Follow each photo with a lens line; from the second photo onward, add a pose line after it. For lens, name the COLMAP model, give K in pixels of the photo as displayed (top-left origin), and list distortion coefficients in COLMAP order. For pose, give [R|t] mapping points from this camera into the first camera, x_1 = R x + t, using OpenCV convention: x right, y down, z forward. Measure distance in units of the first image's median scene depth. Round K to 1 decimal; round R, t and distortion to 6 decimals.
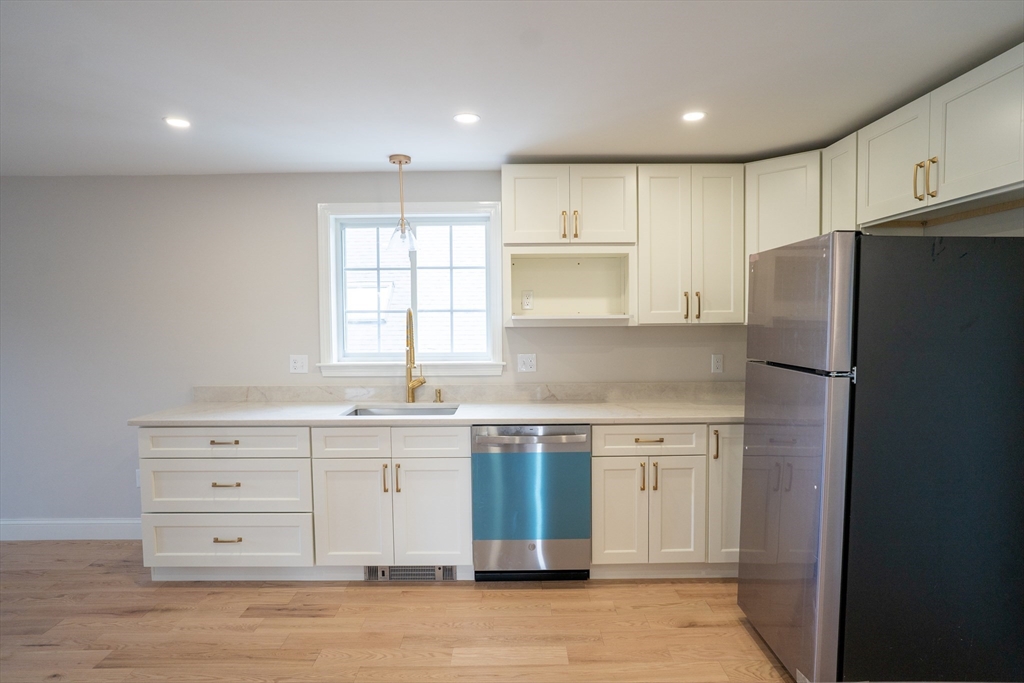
lens RADIAL K [[566.0, 0, 512.0], [0, 566.0, 341.5], [0, 0, 1]] dist [-0.017320, 0.014992]
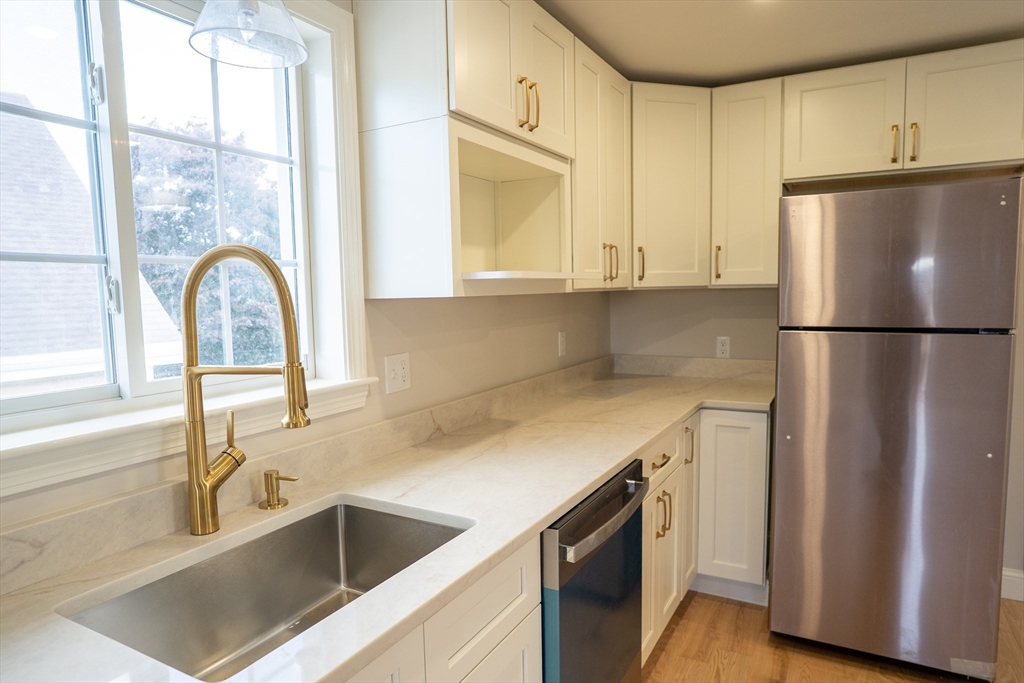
lens RADIAL K [[631.3, 0, 523.5], [0, 631.3, 344.7], [0, 0, 1]] dist [-0.005089, 0.001125]
pose [[0.481058, -0.081631, 0.872880, -0.500410], [0.052340, 0.996554, 0.064352, -0.020364], [-0.875125, 0.014730, 0.483672, 0.814851]]
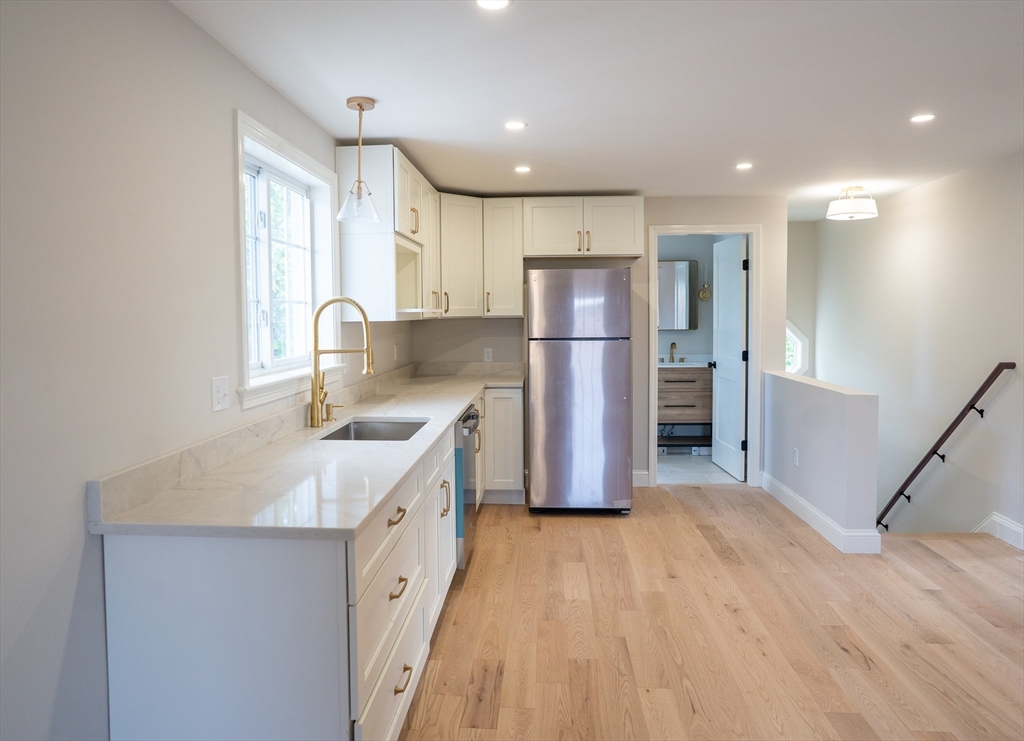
lens RADIAL K [[687.3, 0, 508.5], [0, 687.3, 338.3], [0, 0, 1]] dist [0.185814, 0.000955]
pose [[0.068586, -0.030776, 0.997170, -1.309513], [0.052359, 0.998258, 0.027209, -0.021815], [-0.996270, 0.050345, 0.070078, 0.854178]]
